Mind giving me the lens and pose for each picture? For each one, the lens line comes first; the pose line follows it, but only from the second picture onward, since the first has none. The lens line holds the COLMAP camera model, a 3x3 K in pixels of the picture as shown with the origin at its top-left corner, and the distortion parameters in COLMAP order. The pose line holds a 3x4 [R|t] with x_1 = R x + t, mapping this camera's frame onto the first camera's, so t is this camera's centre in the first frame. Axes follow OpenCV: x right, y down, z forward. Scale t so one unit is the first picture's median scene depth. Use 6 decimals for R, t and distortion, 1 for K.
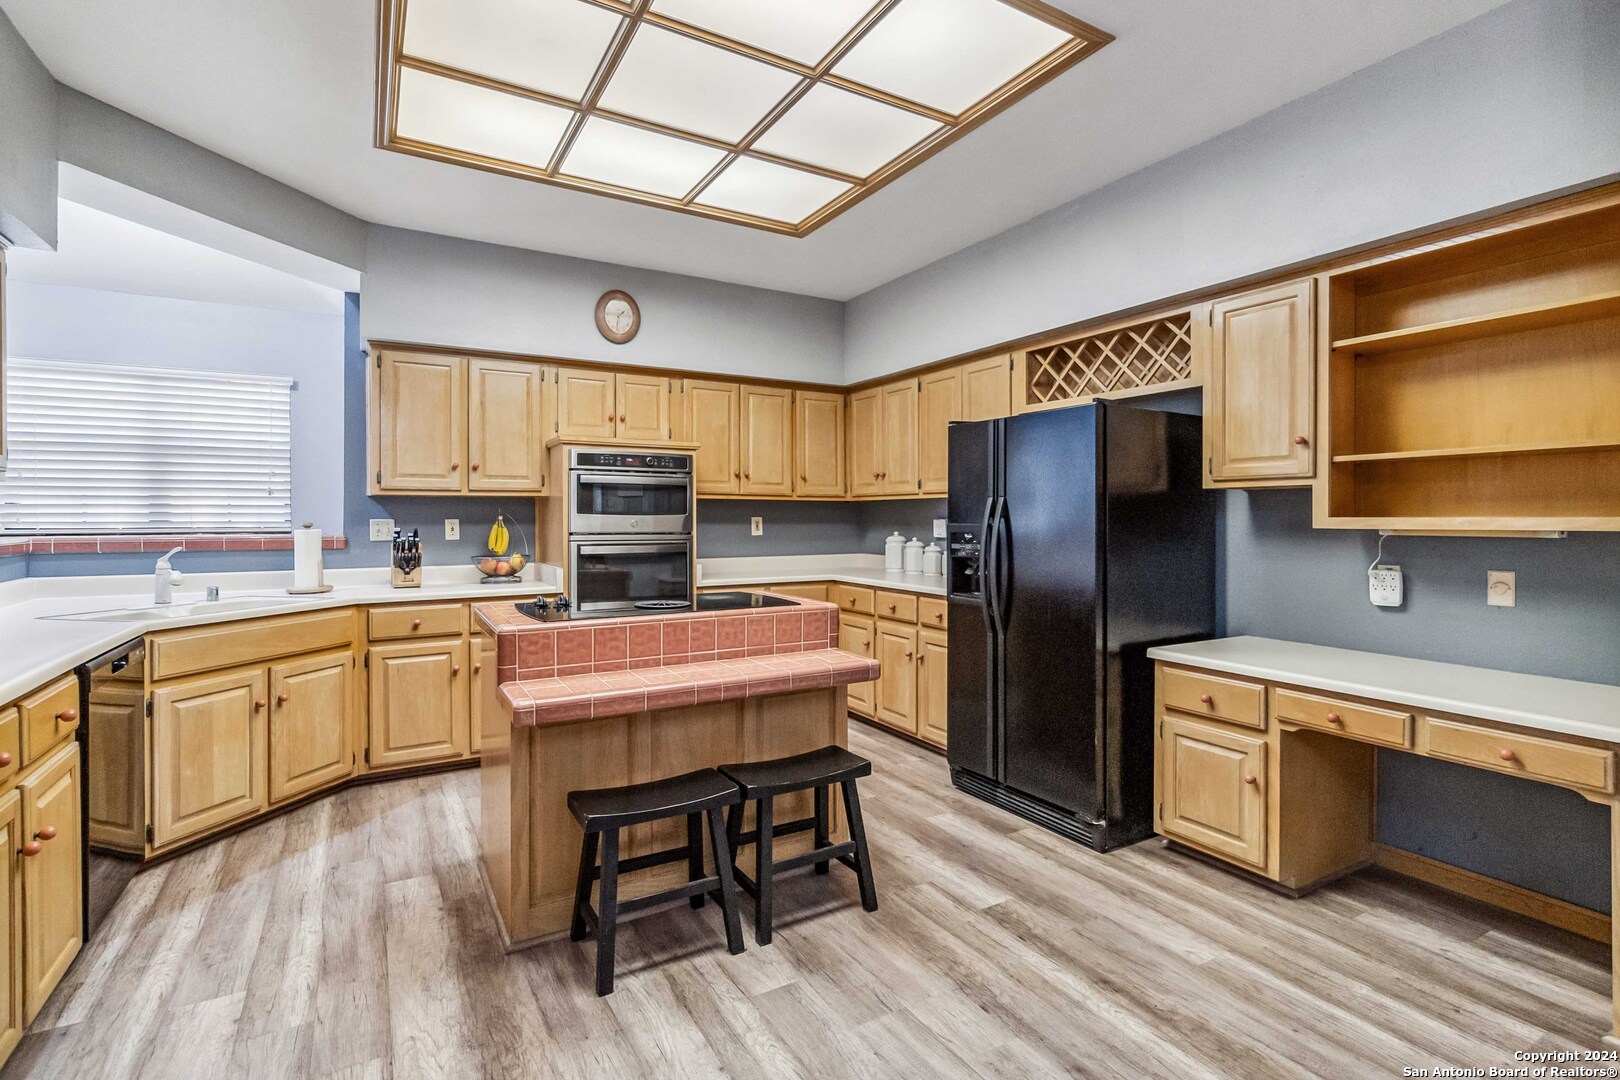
lens RADIAL K [[768.1, 0, 818.7], [0, 768.1, 526.2], [0, 0, 1]] dist [0.002745, 0.000453]
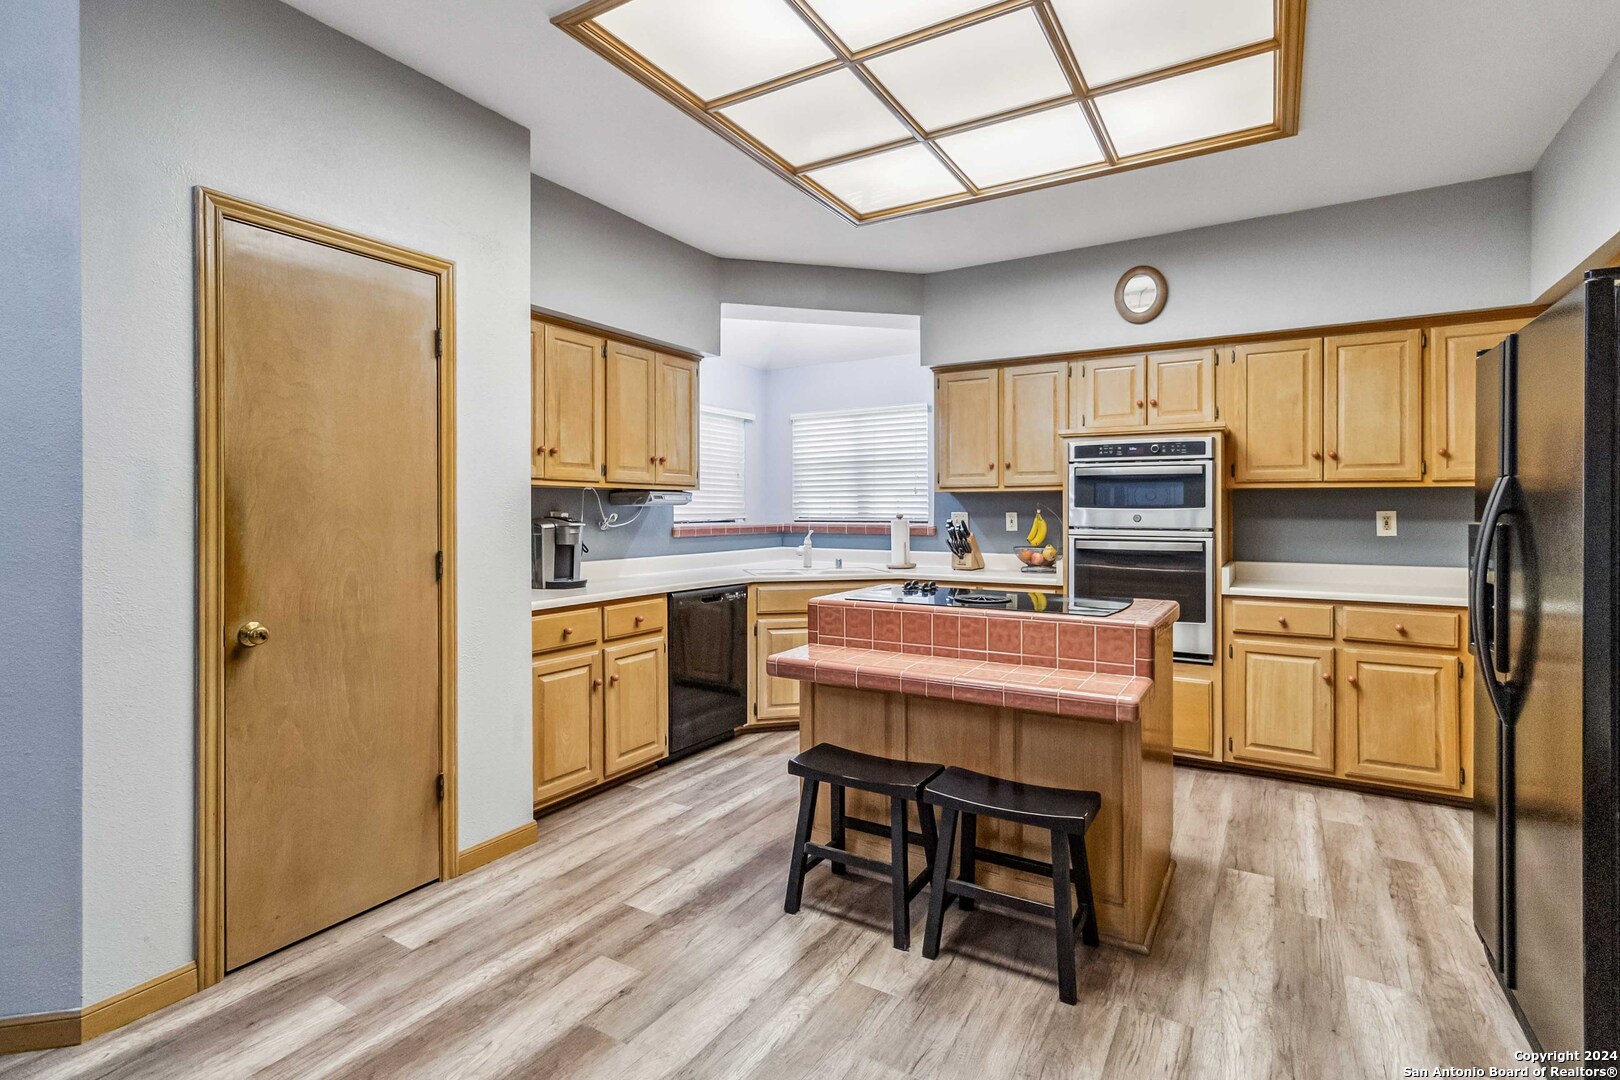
lens RADIAL K [[767.5, 0, 820.6], [0, 767.5, 516.9], [0, 0, 1]] dist [0.001280, 0.001986]
pose [[0.482113, 0.008315, -0.876070, 0.412470], [-0.011239, 0.999931, 0.003306, -0.003770], [0.876037, 0.008252, 0.482173, 0.245983]]
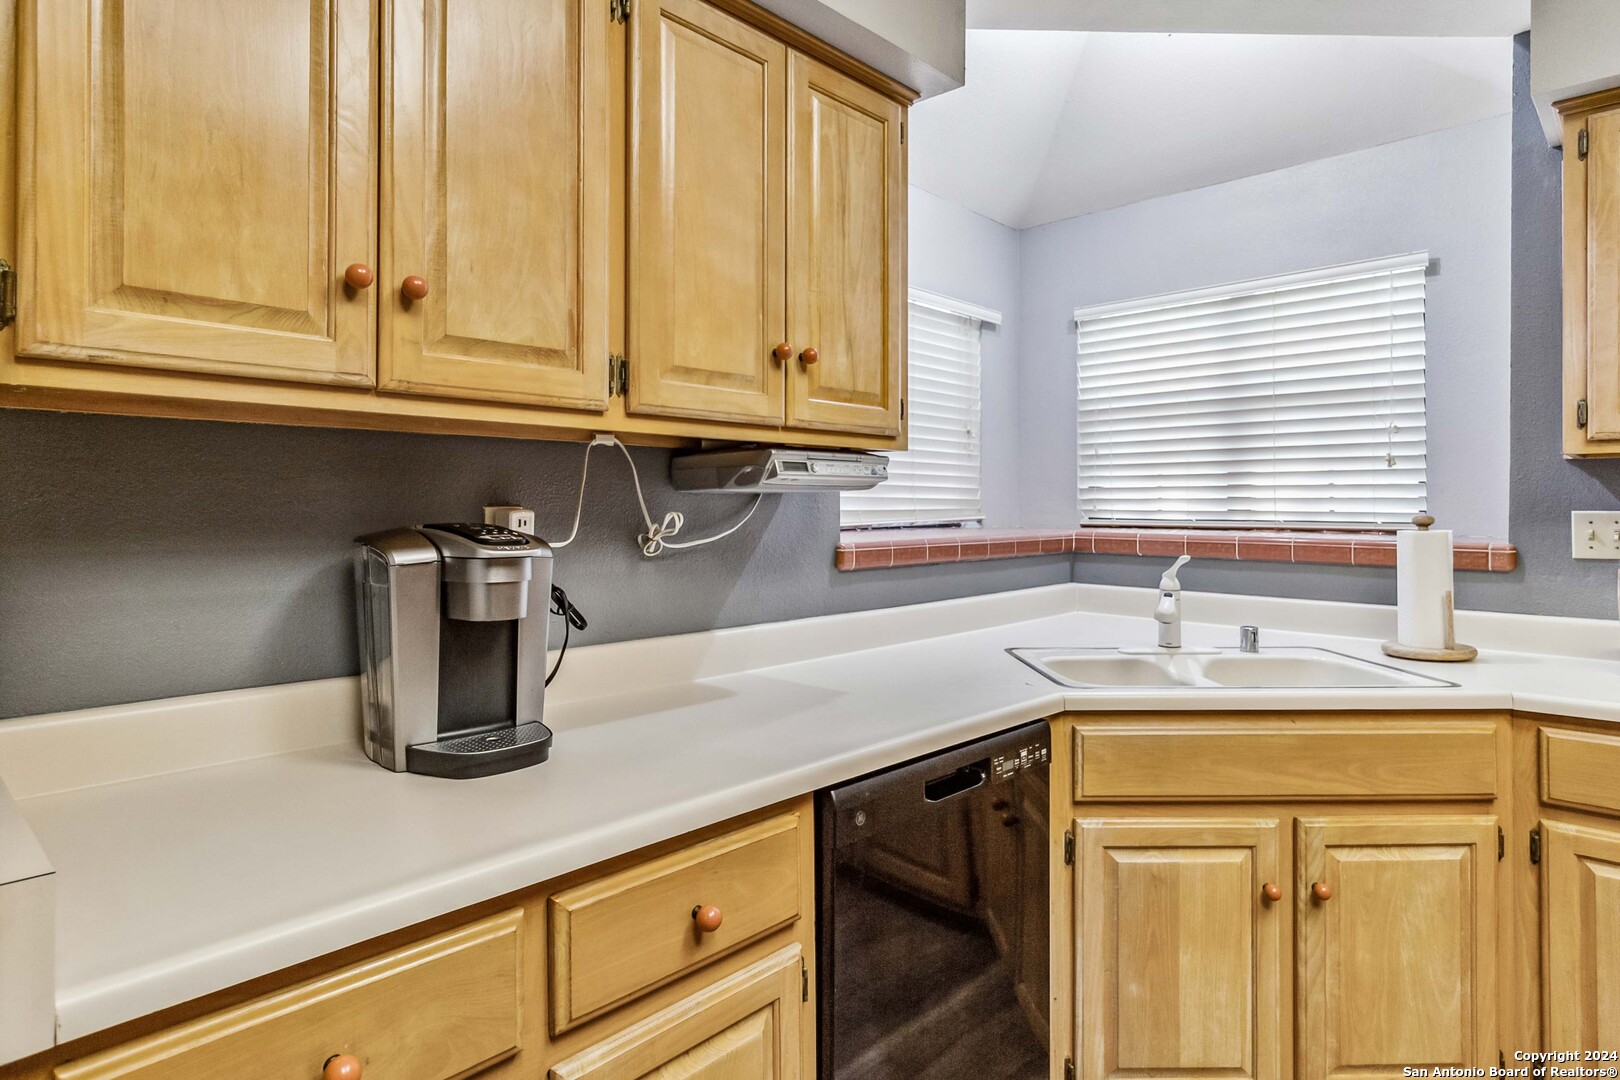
lens RADIAL K [[910.8, 0, 819.2], [0, 910.8, 504.3], [0, 0, 1]] dist [0.006673, 0.001458]
pose [[0.282857, 0.001383, -0.959161, -0.205151], [-0.012916, 0.999914, -0.002367, -0.005688], [0.959075, 0.013058, 0.282850, 0.449273]]
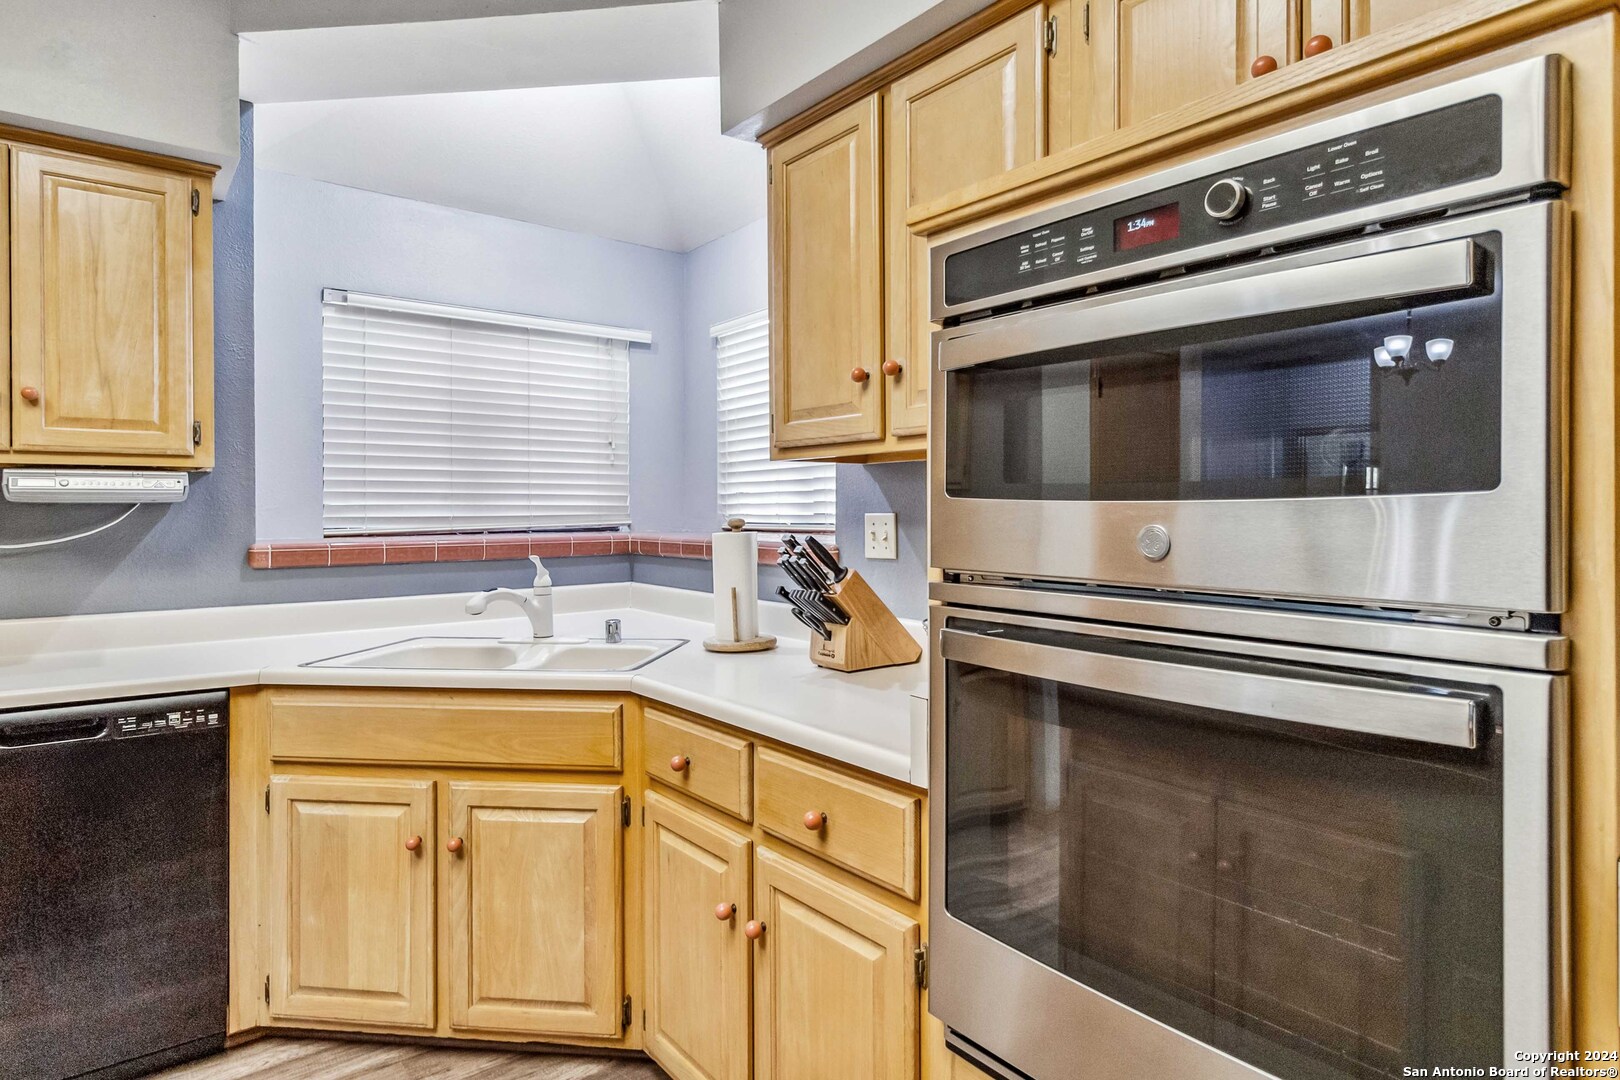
lens RADIAL K [[904.9, 0, 818.8], [0, 904.9, 510.4], [0, 0, 1]] dist [0.001735, 0.001283]
pose [[0.137471, 0.001492, -0.990505, -0.024875], [-0.007229, 0.999974, 0.000503, -0.011634], [0.990479, 0.007091, 0.137478, 0.957428]]
